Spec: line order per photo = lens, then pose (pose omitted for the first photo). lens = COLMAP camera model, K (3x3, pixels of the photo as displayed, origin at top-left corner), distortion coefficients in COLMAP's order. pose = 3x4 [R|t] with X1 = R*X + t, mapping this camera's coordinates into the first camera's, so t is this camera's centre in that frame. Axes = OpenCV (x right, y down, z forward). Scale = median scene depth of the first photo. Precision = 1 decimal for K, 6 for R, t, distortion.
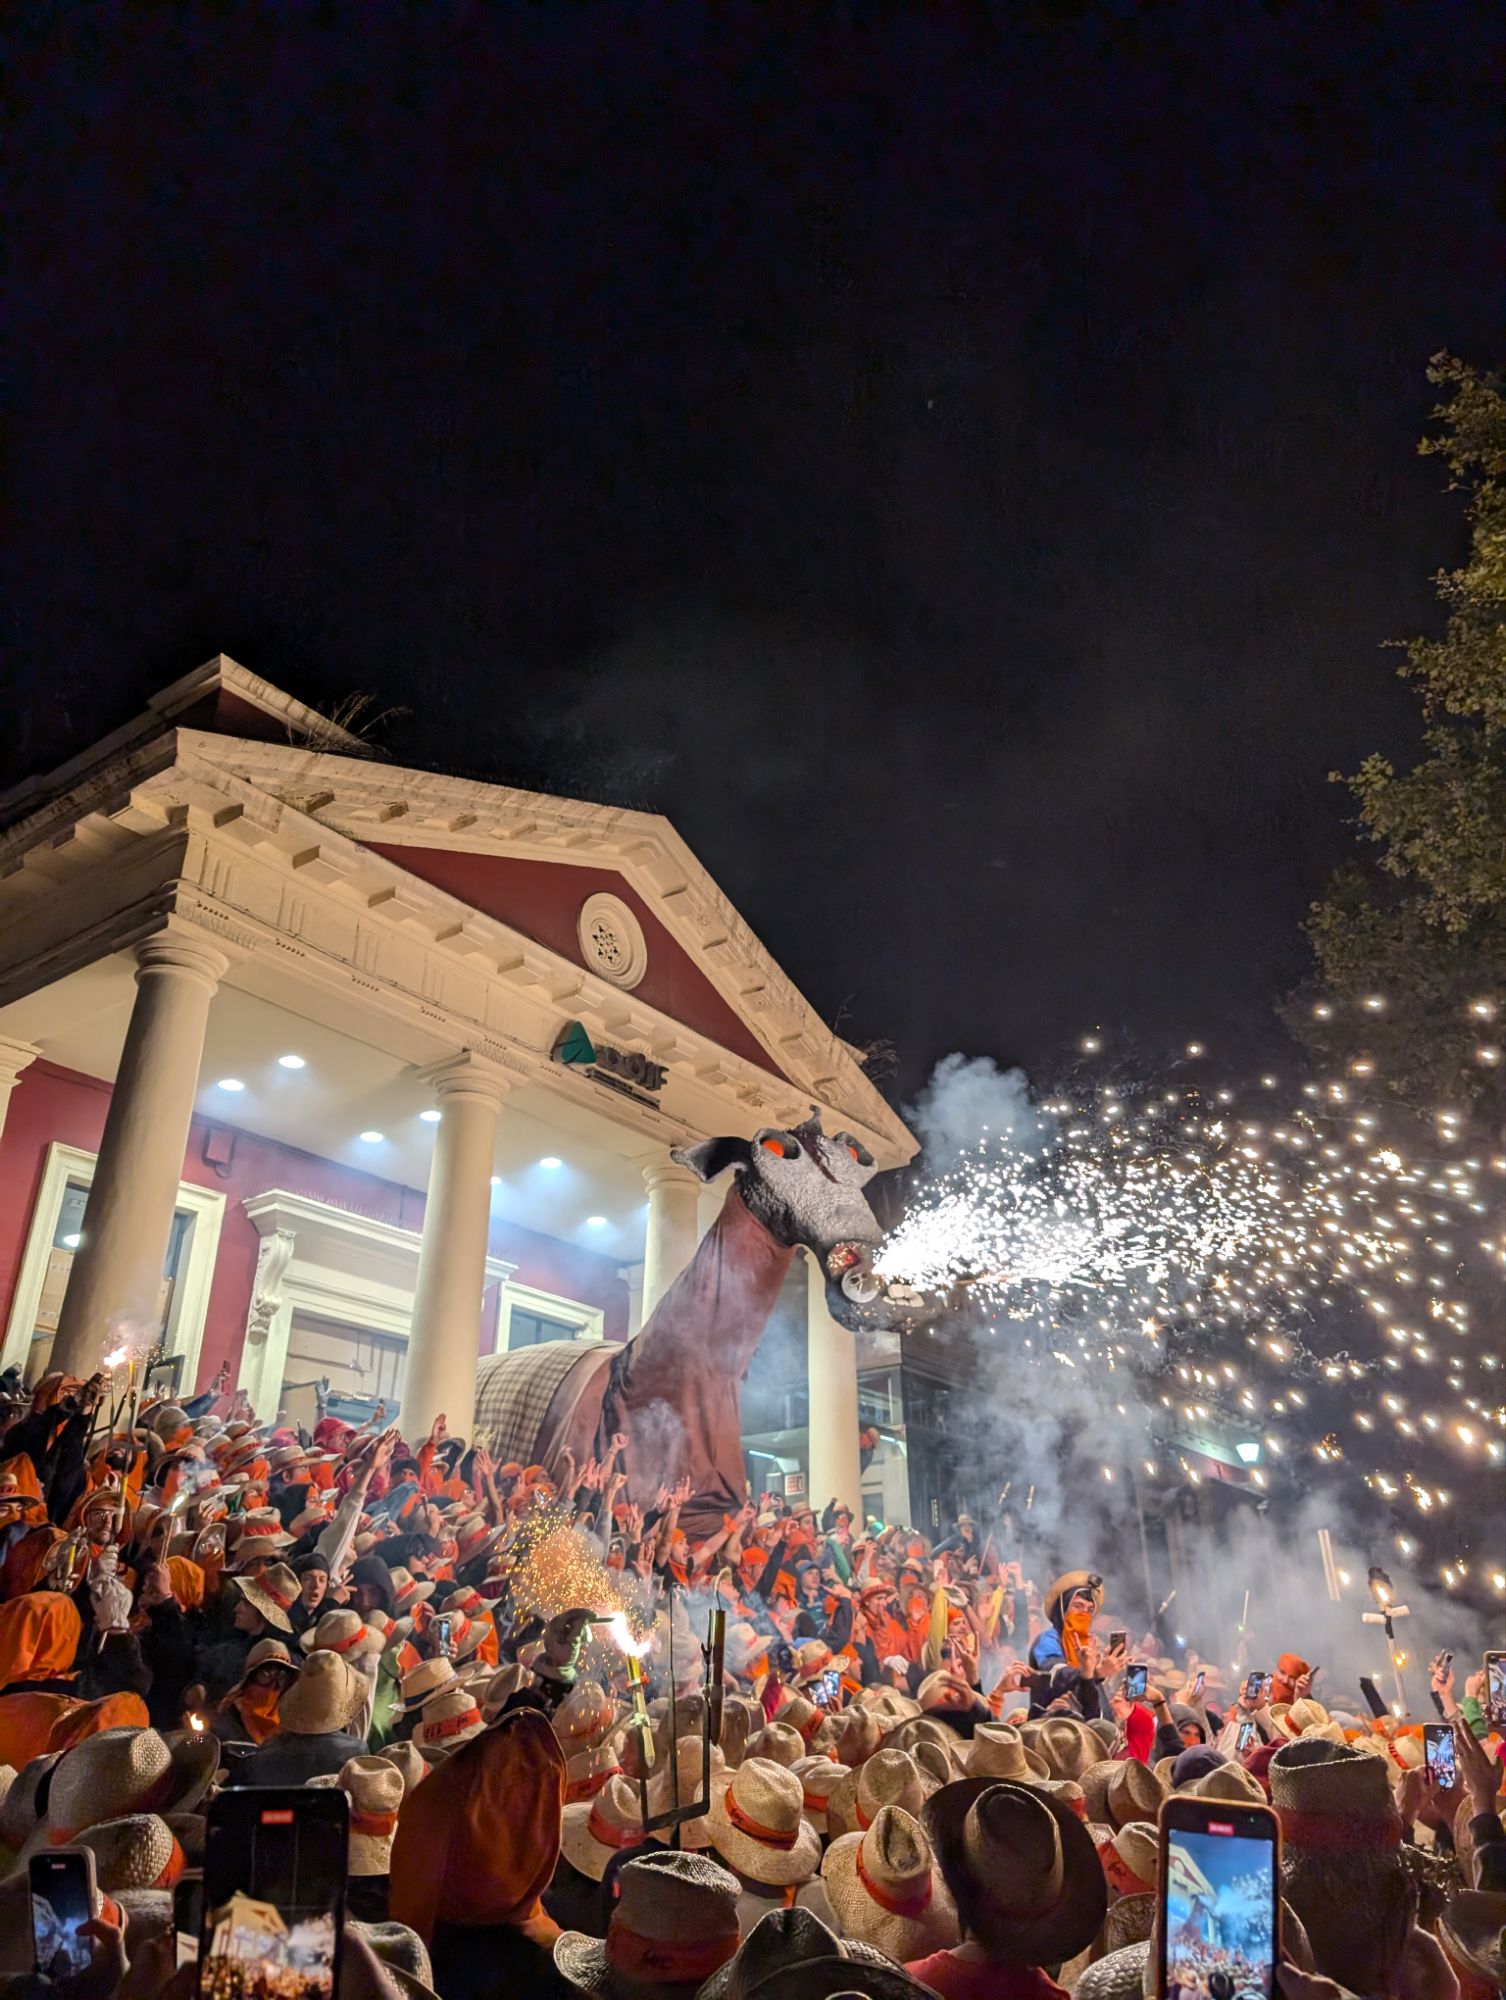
lens RADIAL K [[1411.7, 0, 767.7], [0, 1411.7, 992.9], [0, 0, 1]] dist [0.000725, -0.002265]
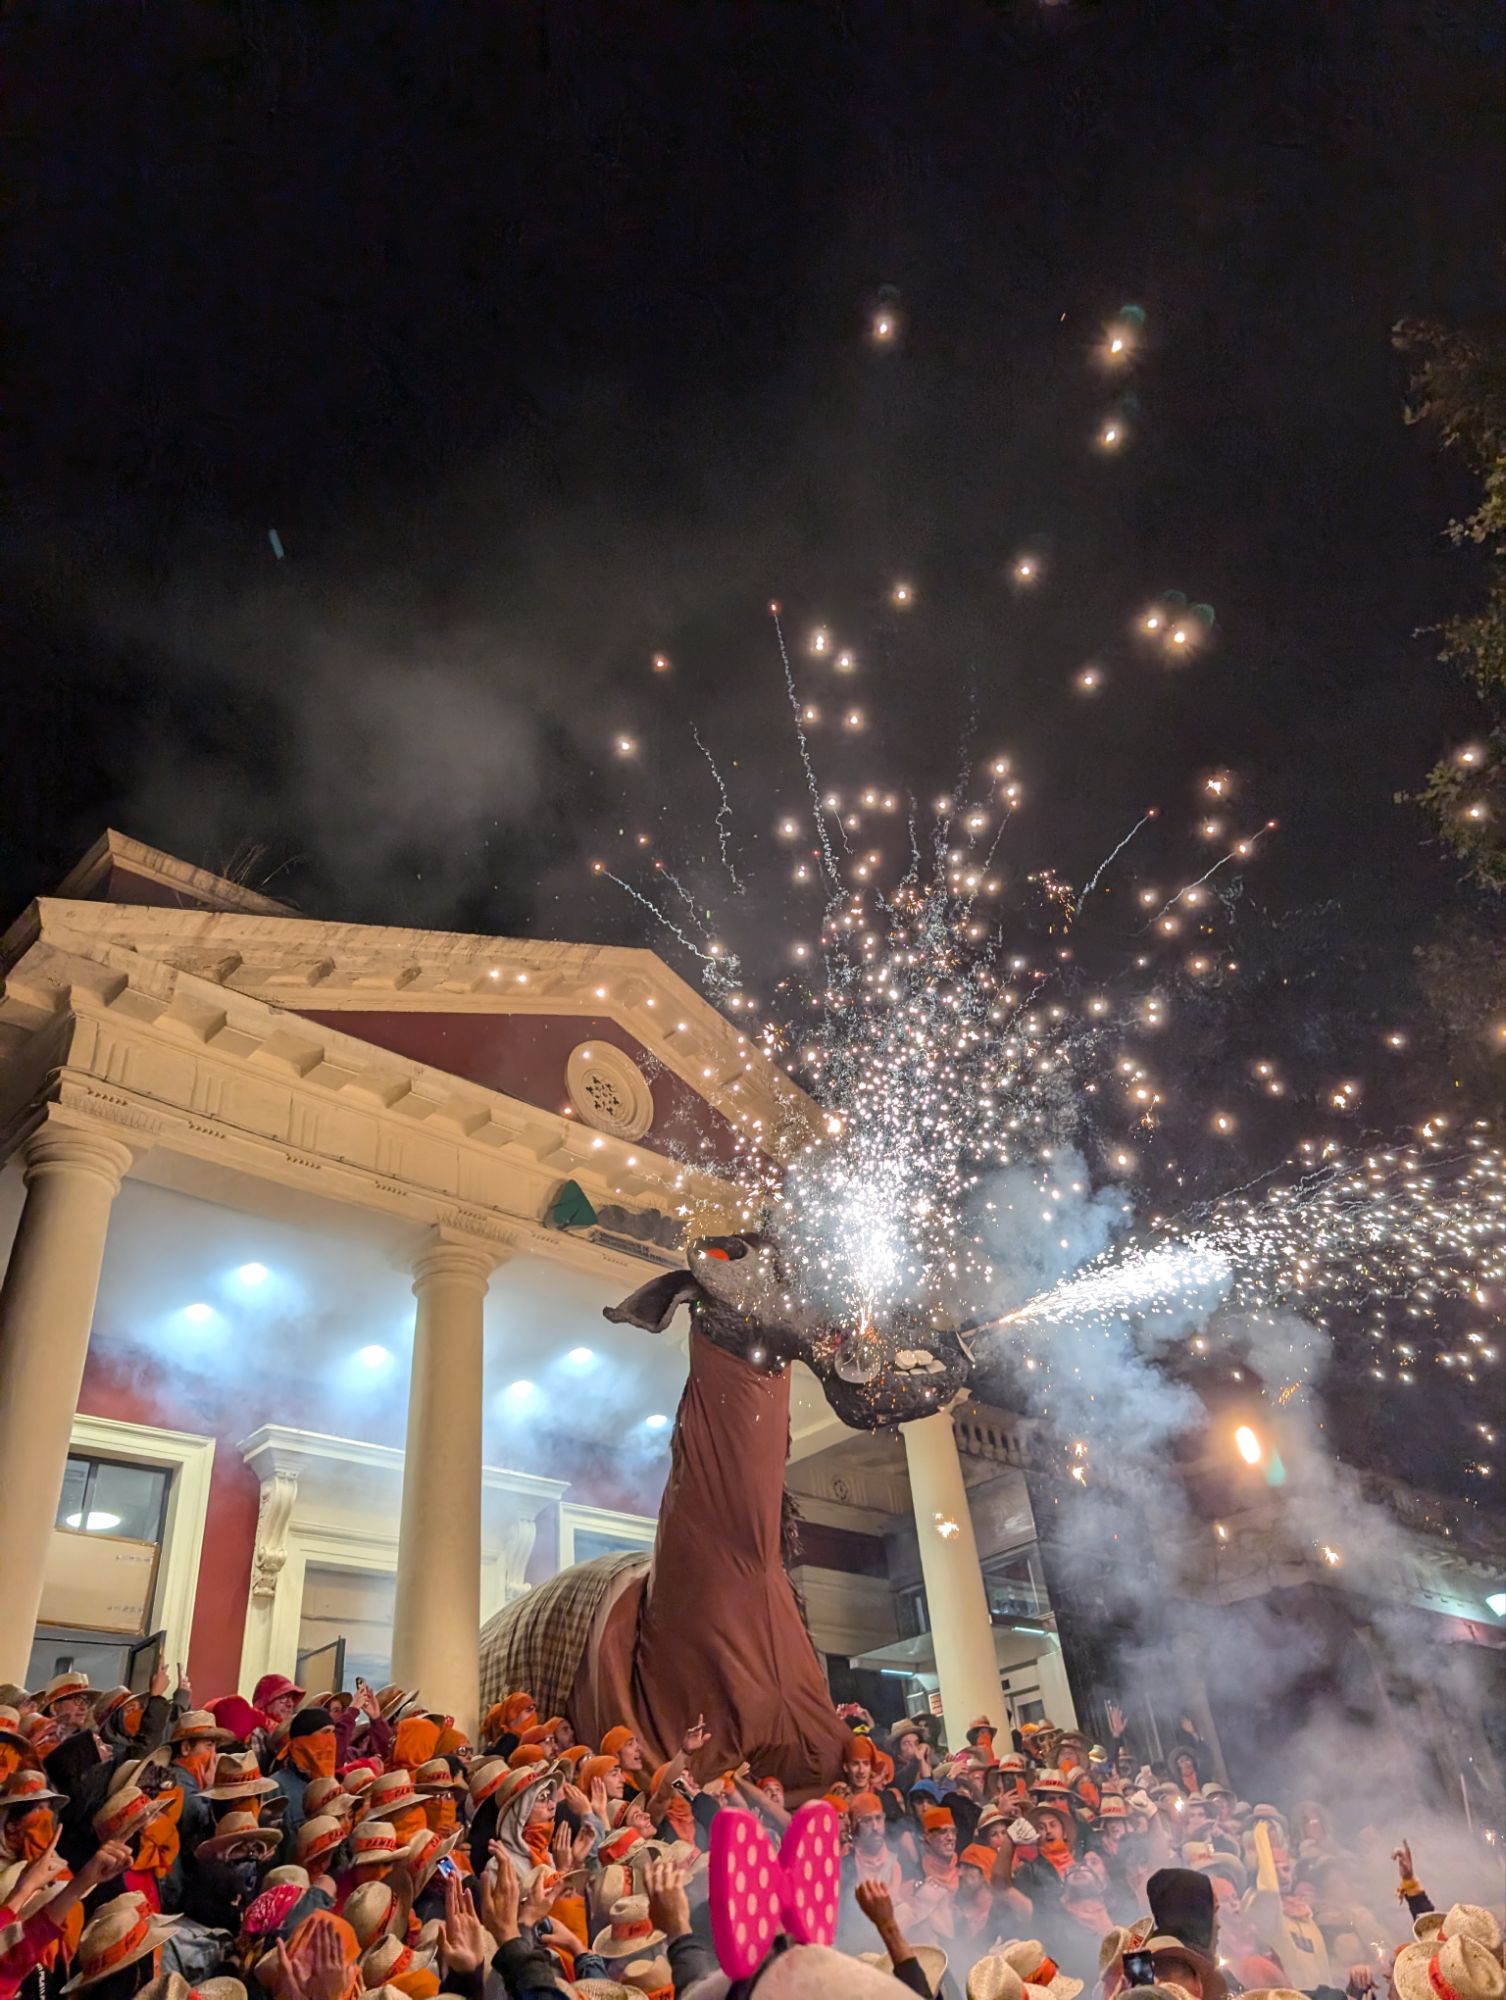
lens RADIAL K [[1419.0, 0, 753.0], [0, 1419.0, 1000.0], [0, 0, 1]] dist [-0.007141, 0.001269]
pose [[0.981729, -0.171291, -0.082869, 0.074812], [0.157433, 0.975780, -0.151880, 0.067222], [0.106878, 0.136059, 0.984919, 0.130256]]
